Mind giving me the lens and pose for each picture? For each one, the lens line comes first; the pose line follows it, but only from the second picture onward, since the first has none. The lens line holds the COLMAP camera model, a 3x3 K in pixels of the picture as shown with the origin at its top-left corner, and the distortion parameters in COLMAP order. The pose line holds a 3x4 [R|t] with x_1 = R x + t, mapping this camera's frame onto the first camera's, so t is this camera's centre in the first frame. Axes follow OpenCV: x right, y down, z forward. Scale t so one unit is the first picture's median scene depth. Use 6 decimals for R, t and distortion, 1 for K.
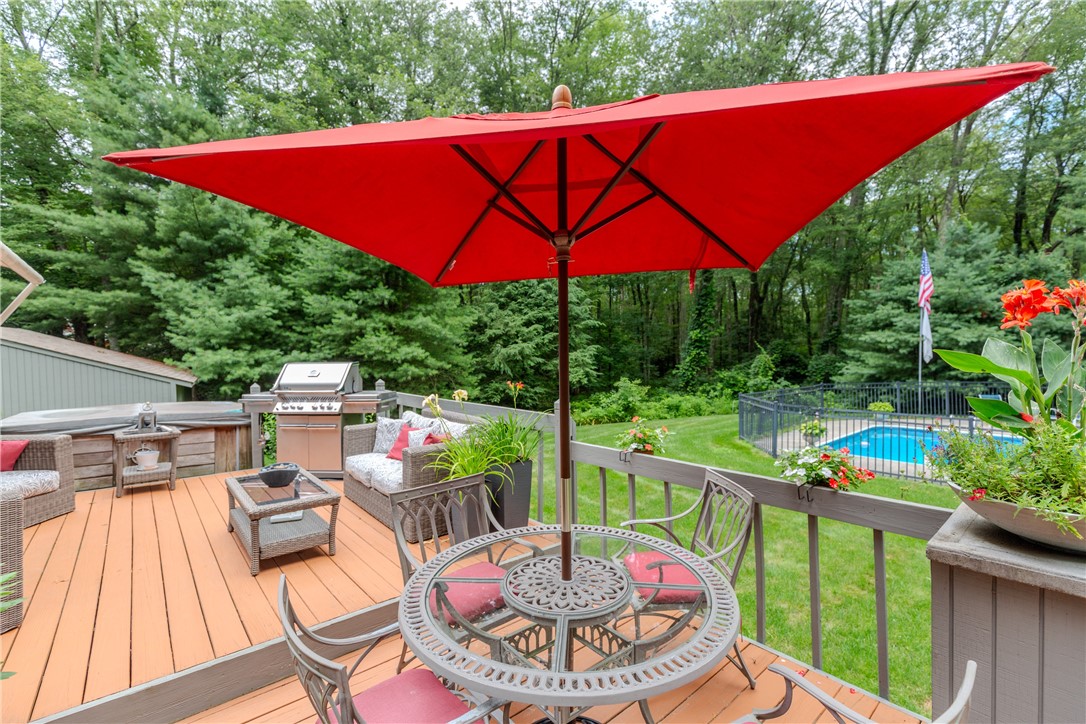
lens RADIAL K [[484.3, 0, 549.2], [0, 484.3, 359.9], [0, 0, 1]] dist [-0.002839, 0.000491]
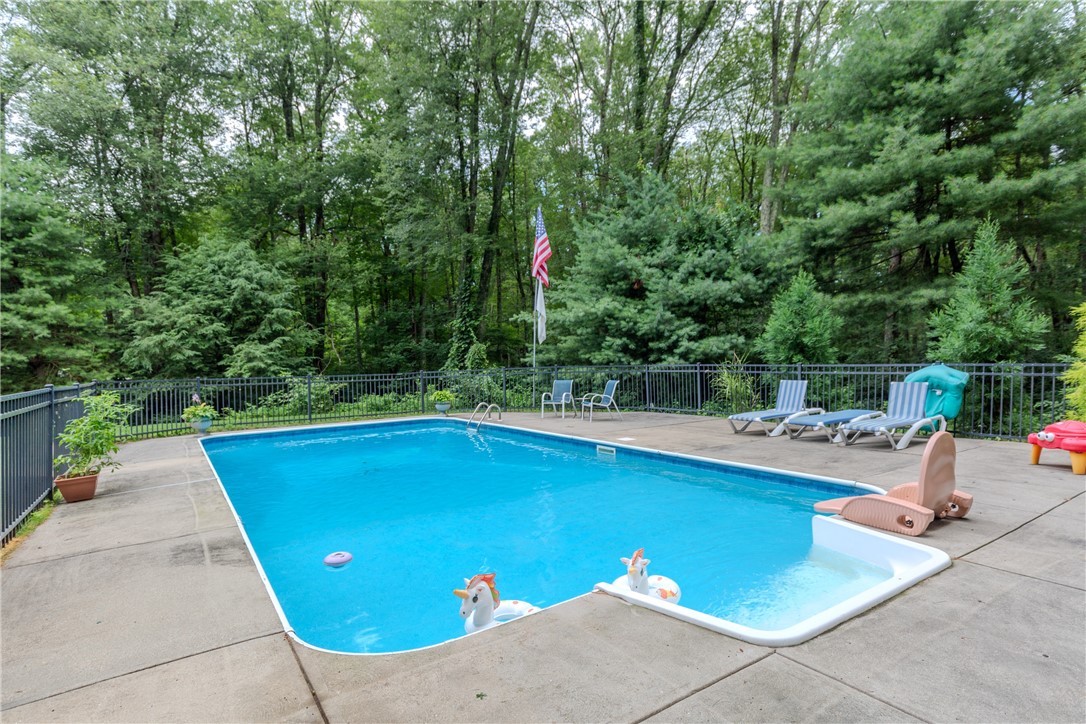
lens RADIAL K [[548.9, 0, 534.2], [0, 548.9, 388.5], [0, 0, 1]] dist [-0.000806, -0.000230]
pose [[0.990880, -0.009989, -0.134380, 0.976343], [0.014313, 0.999409, 0.031248, 0.056372], [0.133988, -0.032886, 0.990437, 0.101865]]
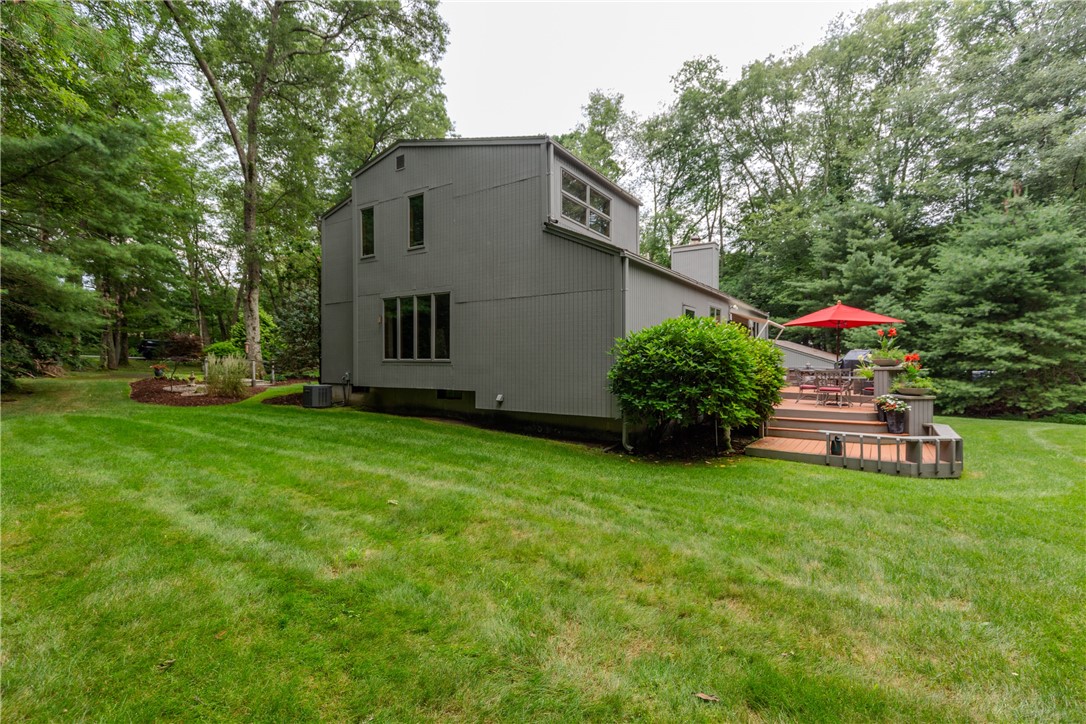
lens RADIAL K [[484.3, 0, 545.5], [0, 484.3, 360.8], [0, 0, 1]] dist [-0.002839, 0.000491]
pose [[0.266755, 0.011591, -0.963695, 0.640241], [-0.026387, 0.999641, 0.004719, 0.039132], [0.963403, 0.024170, 0.266965, -0.554476]]
